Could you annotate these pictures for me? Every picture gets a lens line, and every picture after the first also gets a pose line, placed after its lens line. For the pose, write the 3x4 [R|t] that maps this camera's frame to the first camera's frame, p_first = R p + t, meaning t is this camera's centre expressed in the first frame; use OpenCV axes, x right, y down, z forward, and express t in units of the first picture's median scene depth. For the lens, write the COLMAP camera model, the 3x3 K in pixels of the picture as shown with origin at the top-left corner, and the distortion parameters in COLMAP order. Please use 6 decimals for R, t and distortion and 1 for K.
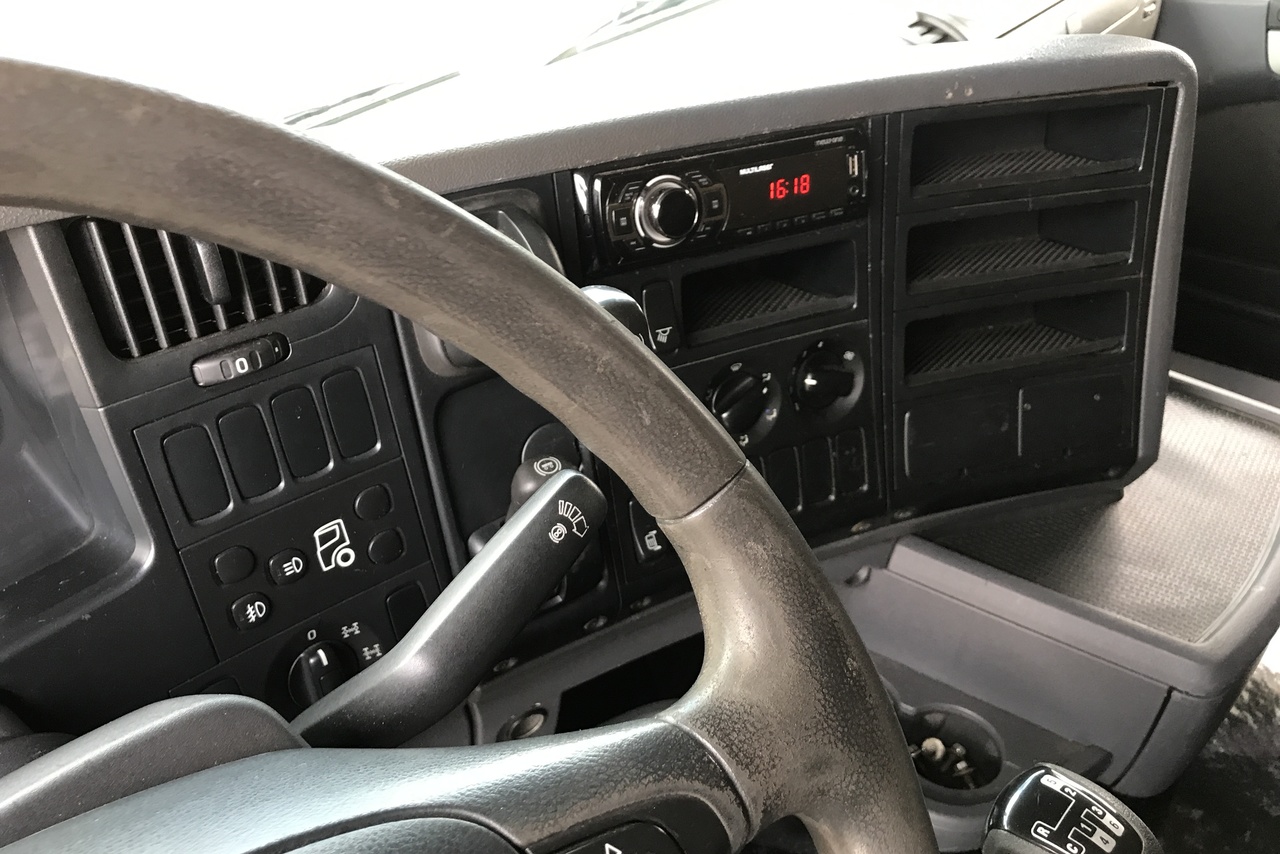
lens RADIAL K [[1055.9, 0, 640.0], [0, 1055.9, 427.0], [0, 0, 1]] dist [0.068490, -0.149752]
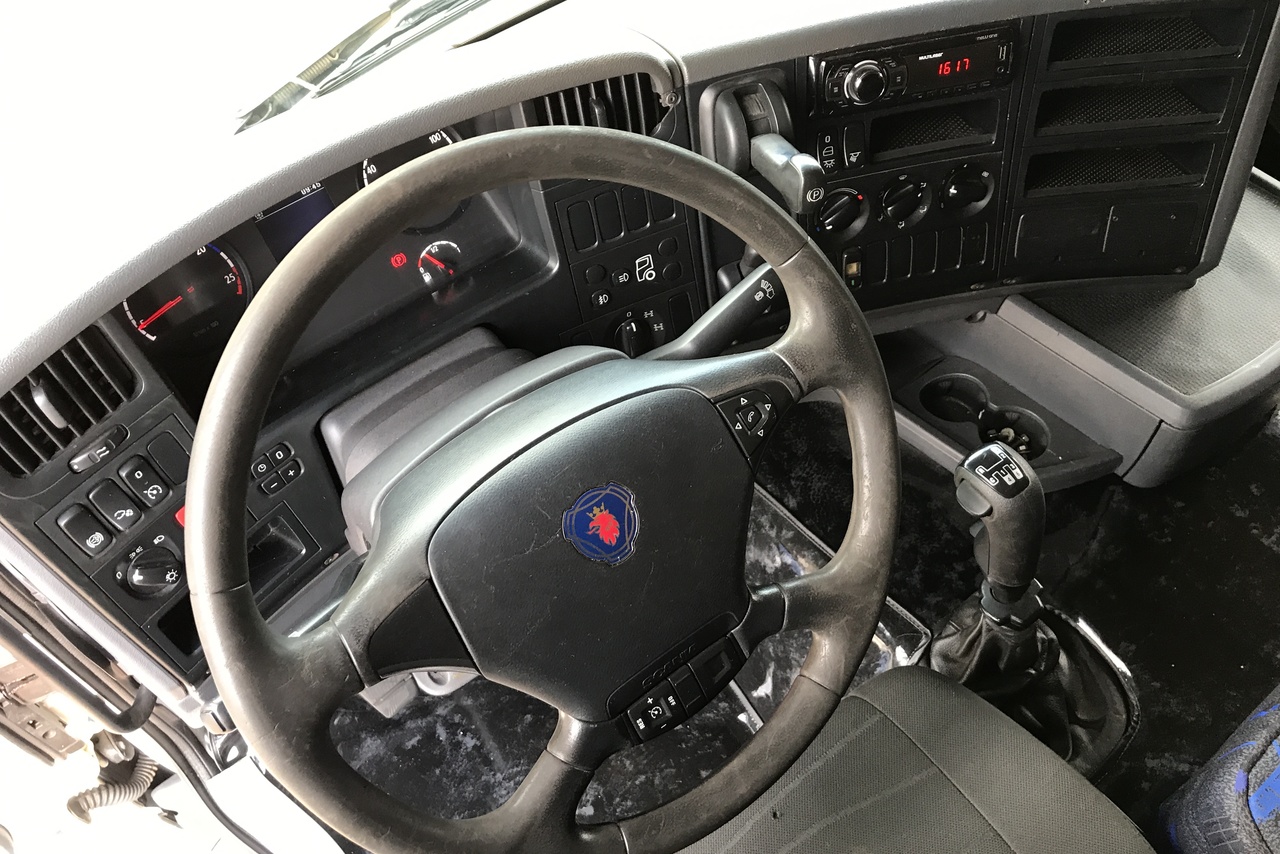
lens RADIAL K [[1055.9, 0, 640.0], [0, 1055.9, 427.0], [0, 0, 1]] dist [0.068490, -0.149752]
pose [[0.965518, 0.165370, -0.201067, 0.104043], [-0.092263, 0.939562, 0.329713, -0.212963], [0.243440, -0.299792, 0.922421, -0.699887]]
